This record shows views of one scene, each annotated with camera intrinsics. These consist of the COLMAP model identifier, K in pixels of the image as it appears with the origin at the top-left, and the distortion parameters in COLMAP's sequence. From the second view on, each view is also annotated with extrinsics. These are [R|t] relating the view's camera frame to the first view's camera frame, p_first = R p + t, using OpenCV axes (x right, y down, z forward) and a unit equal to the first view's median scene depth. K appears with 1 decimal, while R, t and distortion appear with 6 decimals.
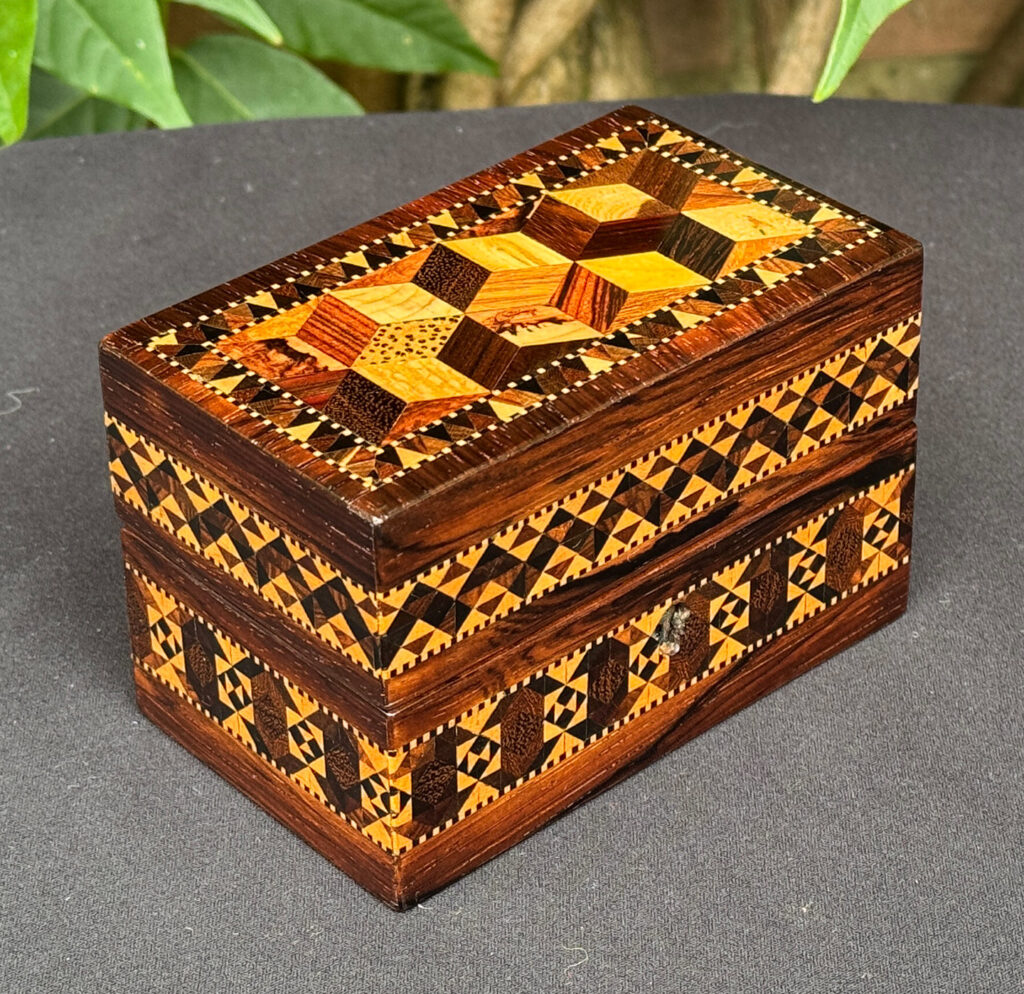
lens RADIAL K [[3248.5, 0, 510.3], [0, 3248.5, 370.4], [0, 0, 1]] dist [0.161247, 0.288861]
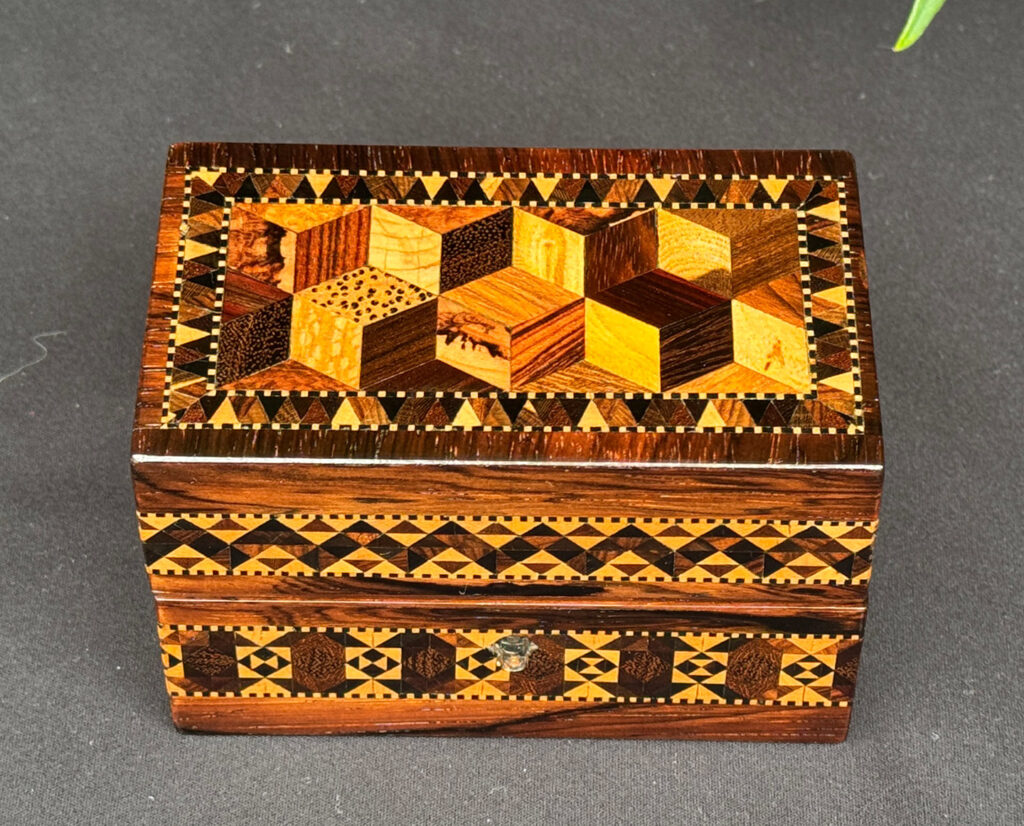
lens RADIAL K [[3015.2, 0, 508.9], [0, 3015.2, 322.5], [0, 0, 1]] dist [0.094601, 0.215802]
pose [[0.745046, 0.516720, -0.421790, 0.402225], [-0.377668, 0.848026, 0.371777, -0.367192], [0.549794, -0.117694, 0.826967, 0.229072]]
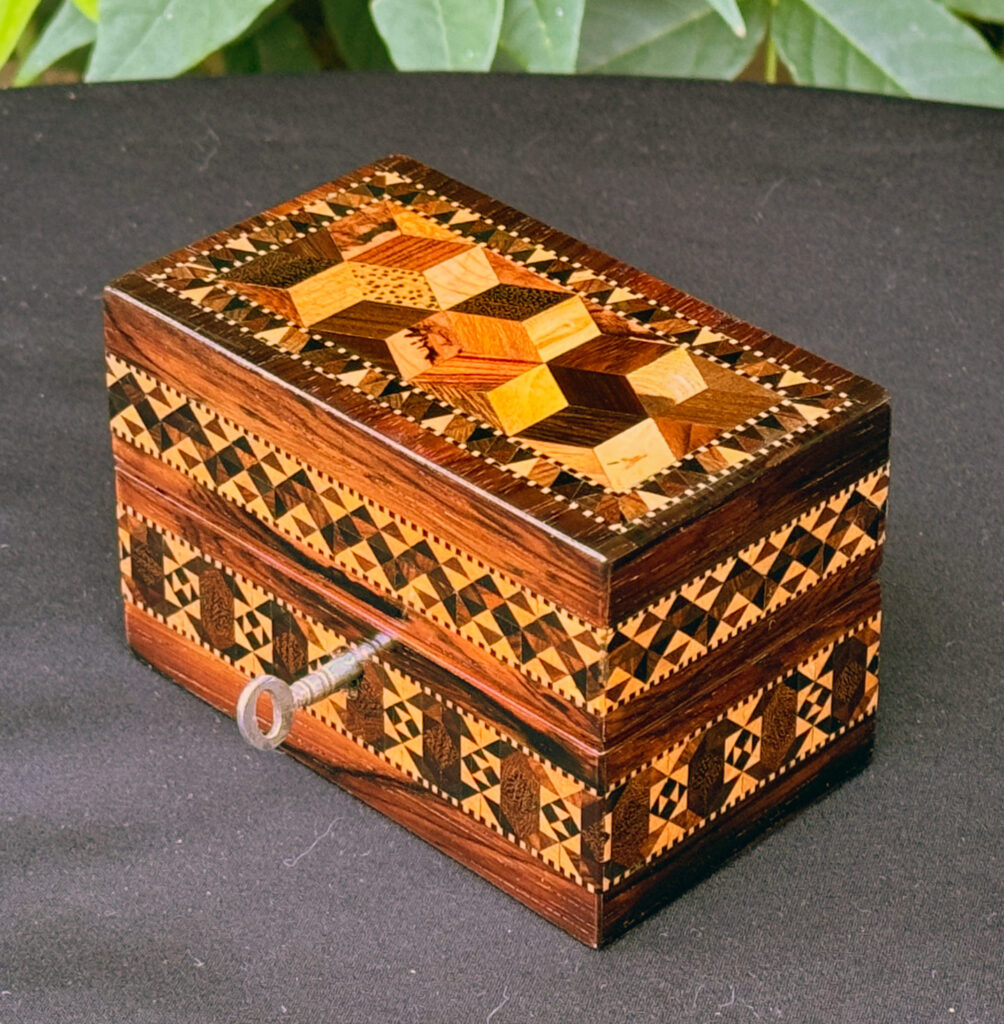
lens RADIAL K [[3826.8, 0, 582.7], [0, 3826.8, 253.9], [0, 0, 1]] dist [0.261734, -4.498360]
pose [[0.093673, 0.515201, -0.851935, 1.036574], [-0.554697, 0.737590, 0.385061, -0.533207], [0.826763, 0.436496, 0.354873, 0.583412]]
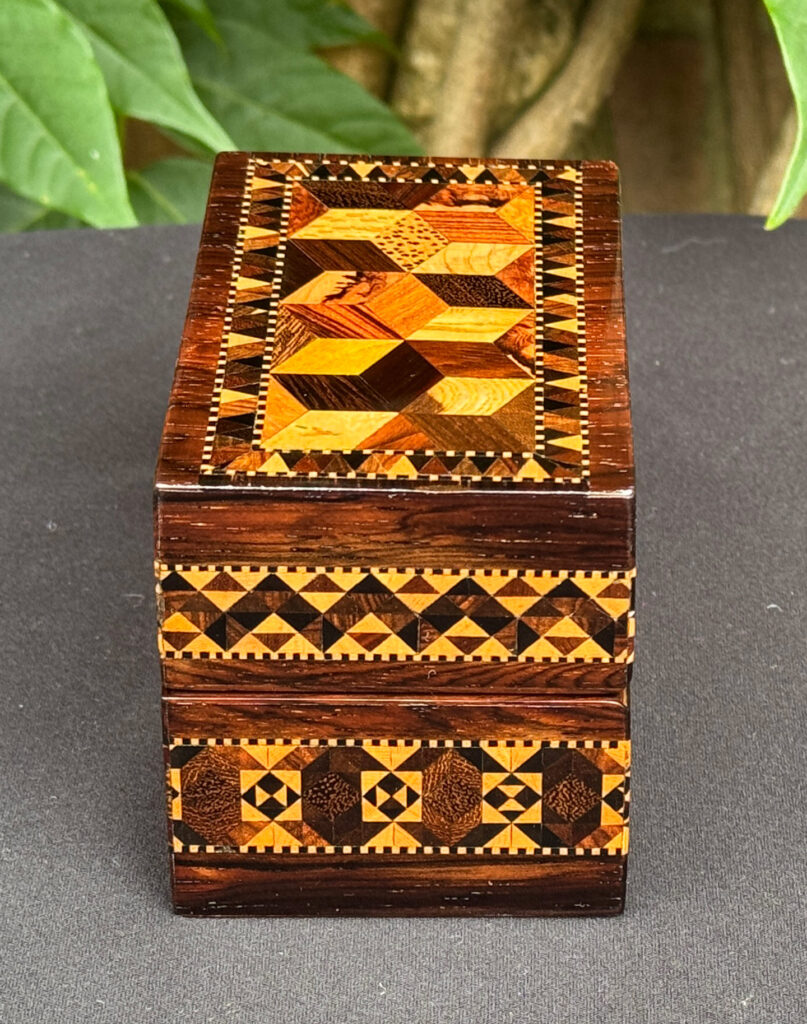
lens RADIAL K [[3356.5, 0, 593.4], [0, 3356.5, 448.7], [0, 0, 1]] dist [0.230575, -0.011657]
pose [[-0.647544, 0.377804, -0.661779, 0.663824], [-0.416612, 0.551645, 0.722580, -0.769149], [0.638061, 0.743607, -0.199816, 1.281016]]
